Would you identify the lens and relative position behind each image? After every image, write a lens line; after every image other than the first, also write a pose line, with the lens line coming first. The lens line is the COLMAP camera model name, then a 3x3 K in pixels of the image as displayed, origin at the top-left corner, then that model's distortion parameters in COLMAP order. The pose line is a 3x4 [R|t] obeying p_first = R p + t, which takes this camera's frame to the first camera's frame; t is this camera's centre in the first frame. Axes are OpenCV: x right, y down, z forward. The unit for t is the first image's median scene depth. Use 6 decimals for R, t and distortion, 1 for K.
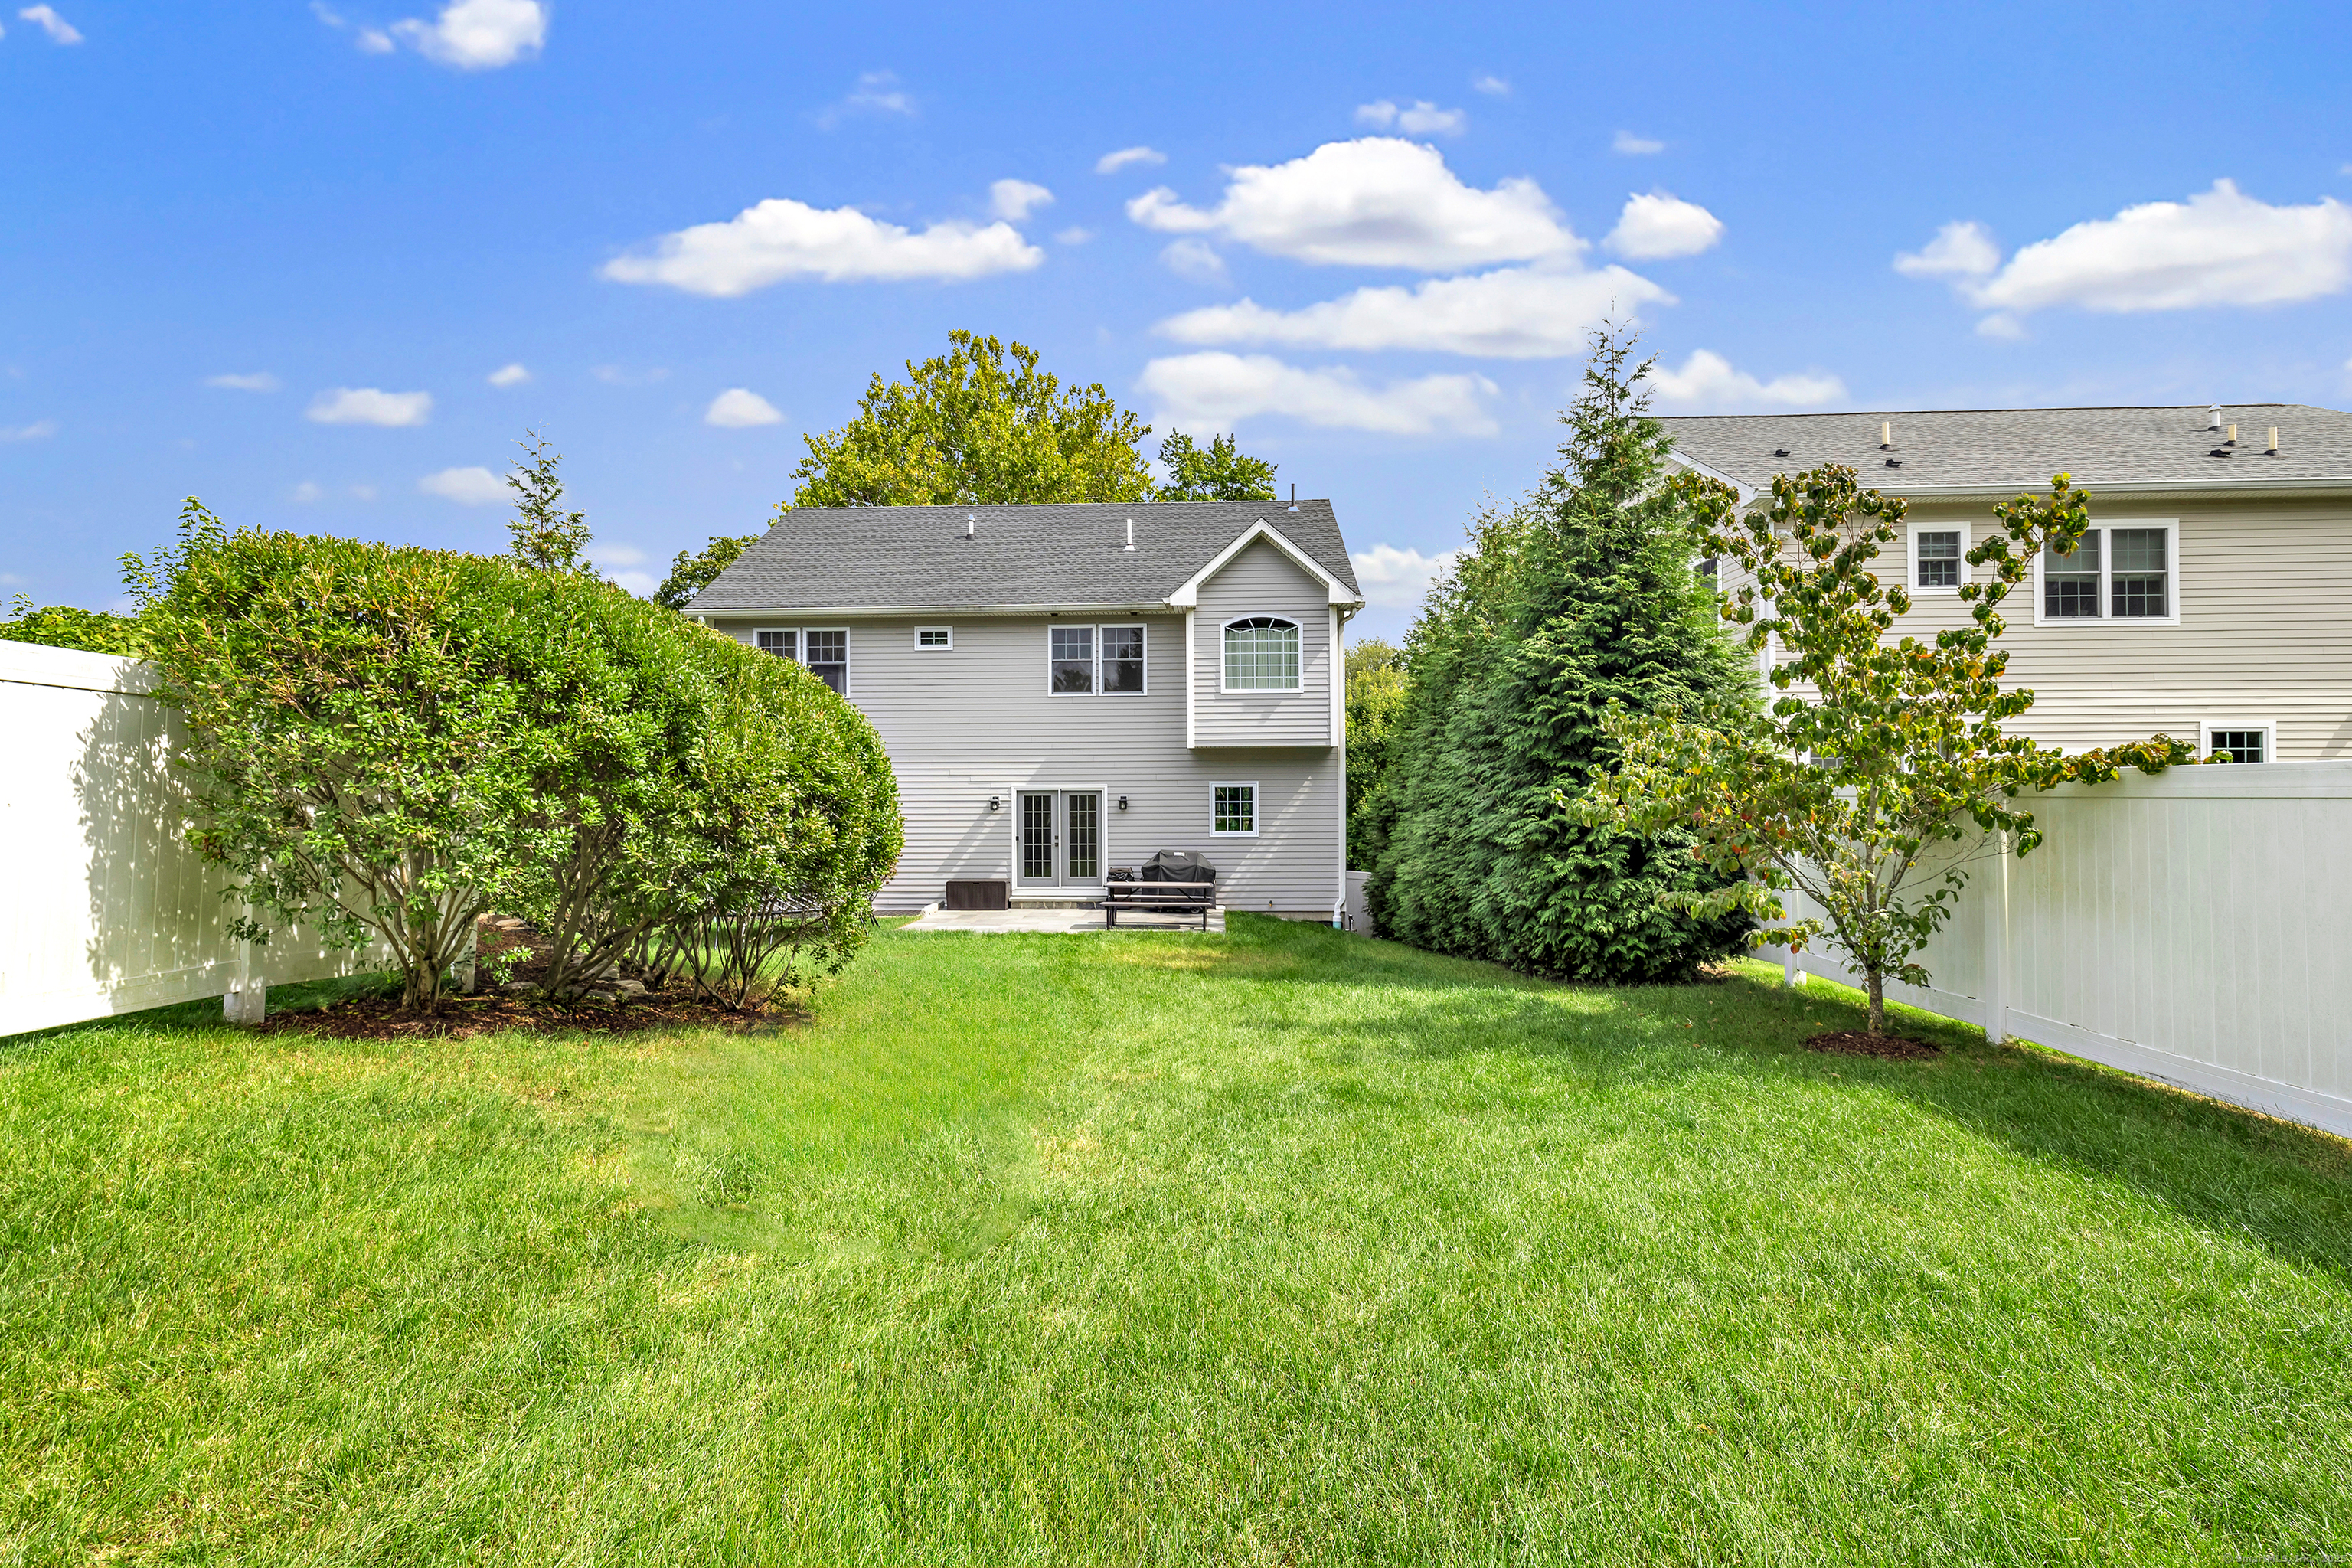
lens RADIAL K [[1342.4, 0, 1187.6], [0, 1342.4, 778.2], [0, 0, 1]] dist [-0.012533, 0.000907]
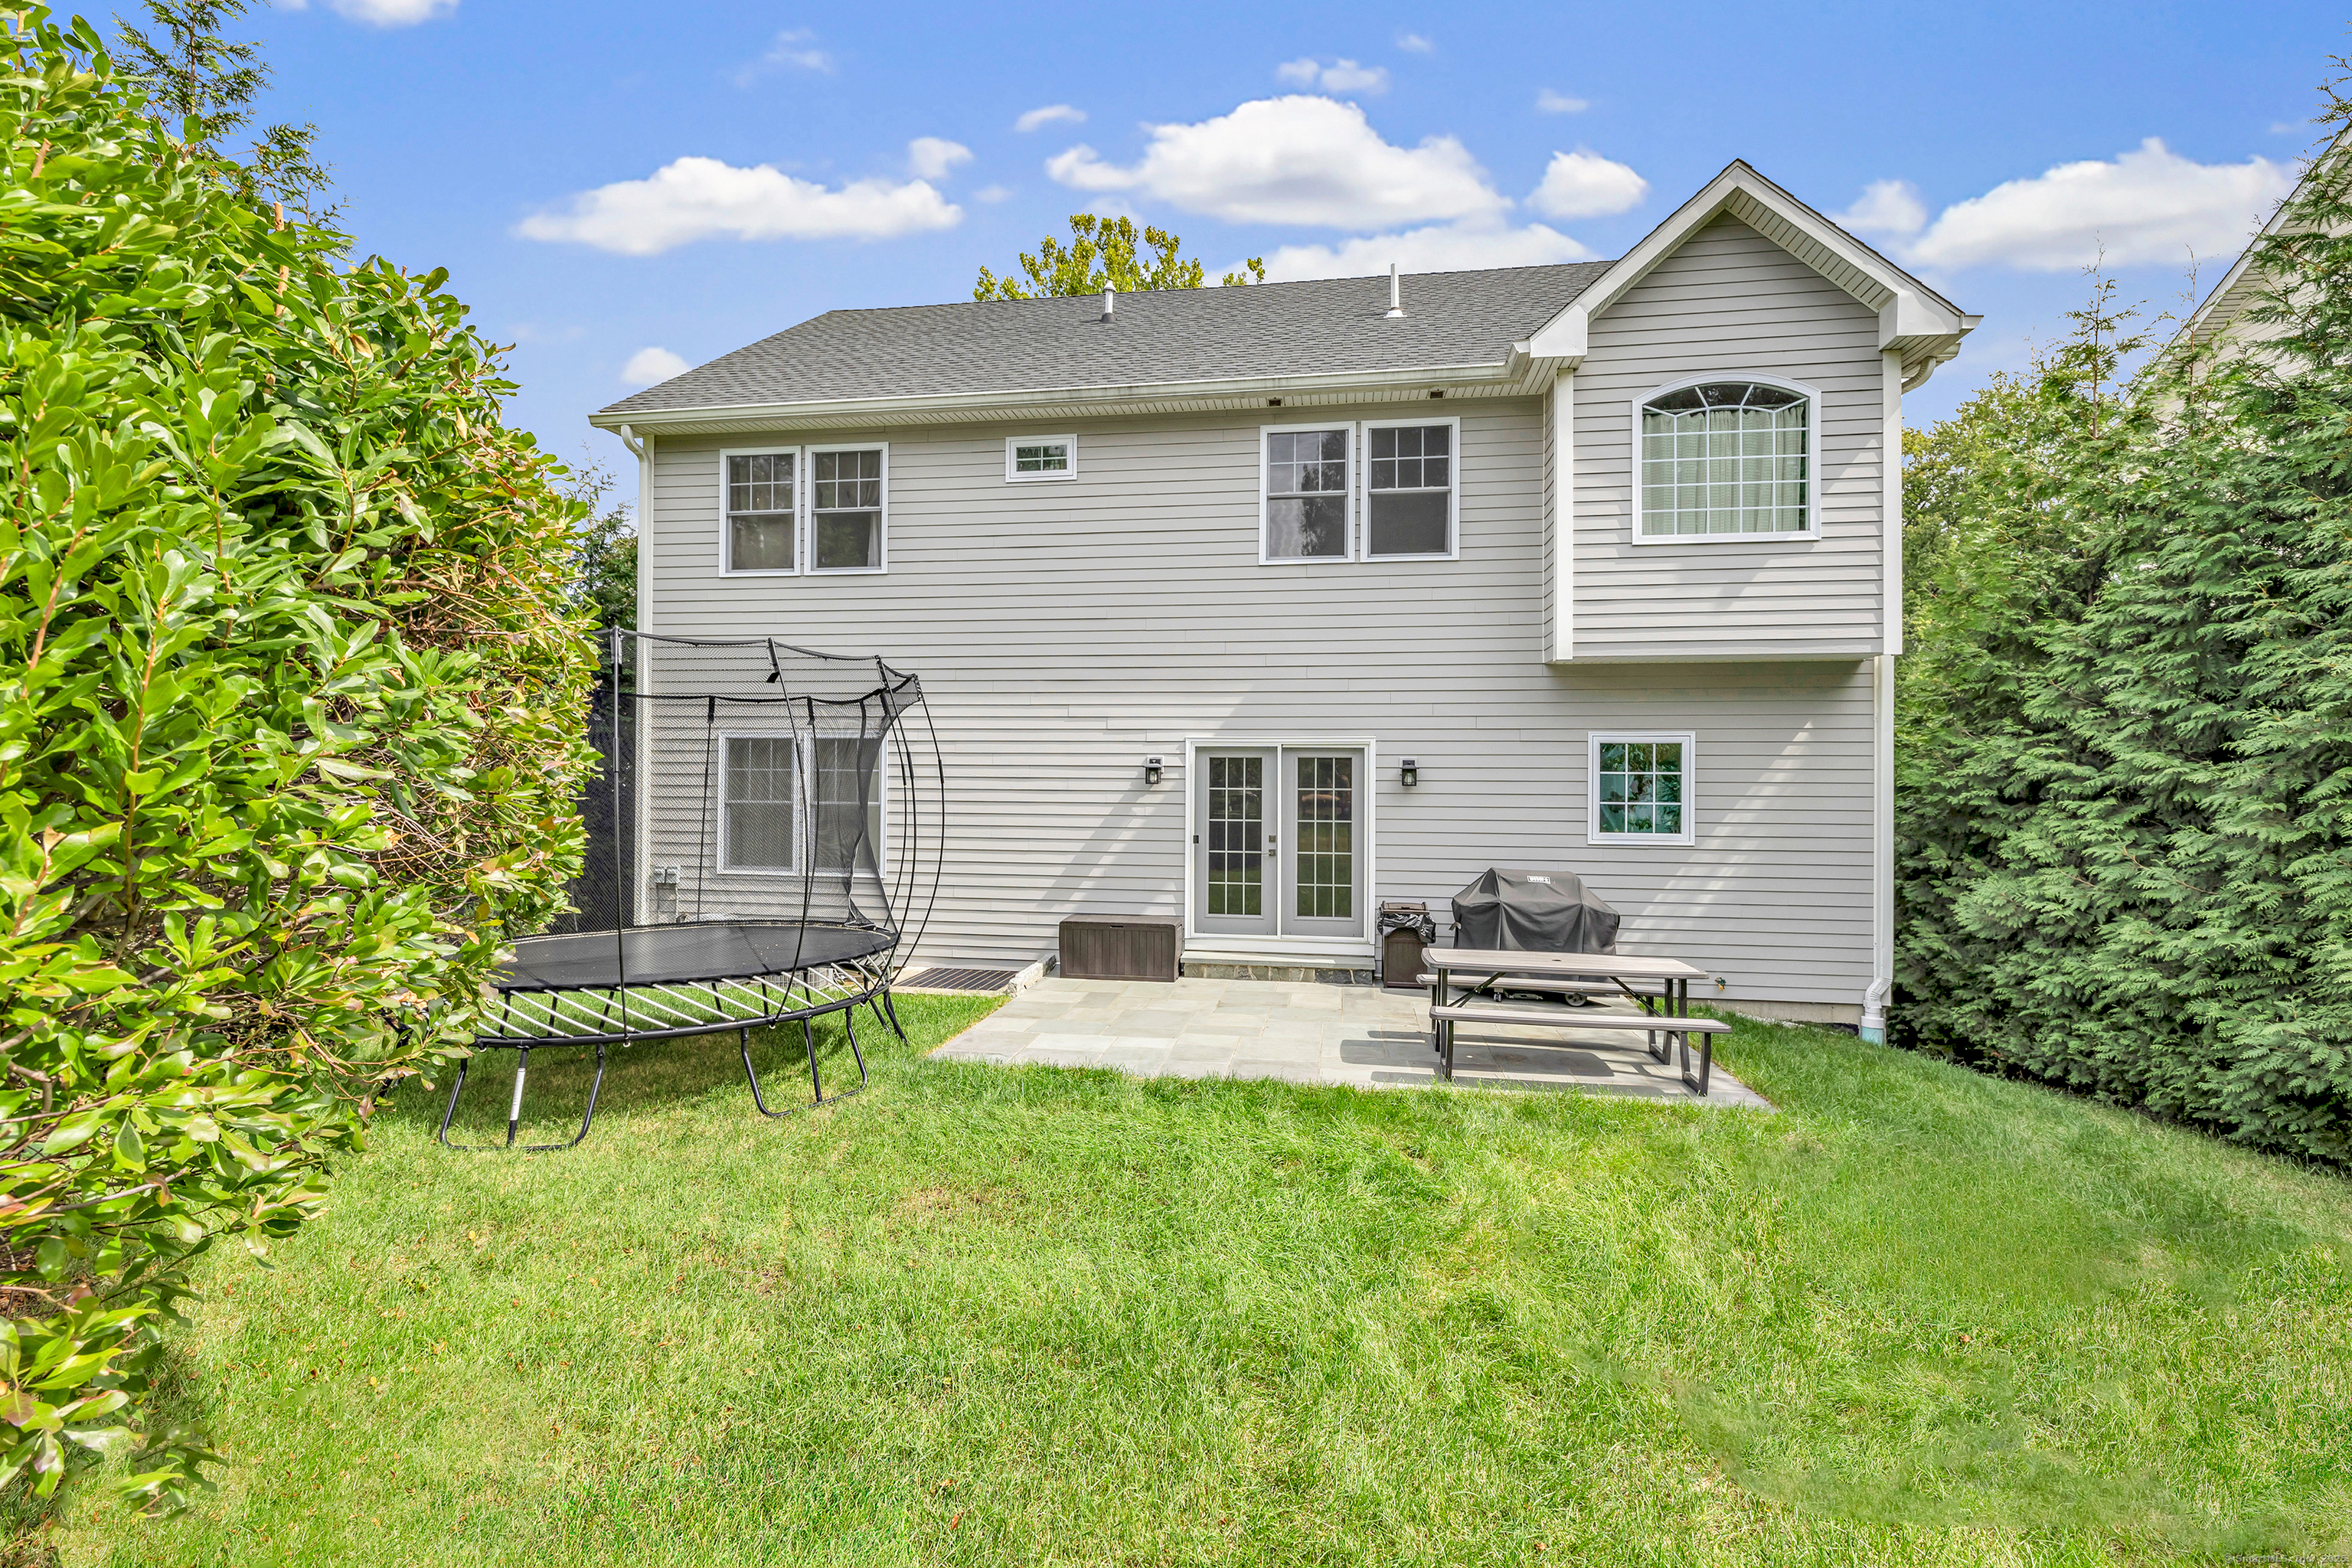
lens RADIAL K [[1342.4, 0, 1174.4], [0, 1342.4, 769.1], [0, 0, 1]] dist [-0.012533, 0.000907]
pose [[0.995418, 0.012057, -0.094852, -0.086690], [-0.011838, 0.999926, 0.002868, 0.016397], [0.094879, -0.001732, 0.995487, 0.486191]]
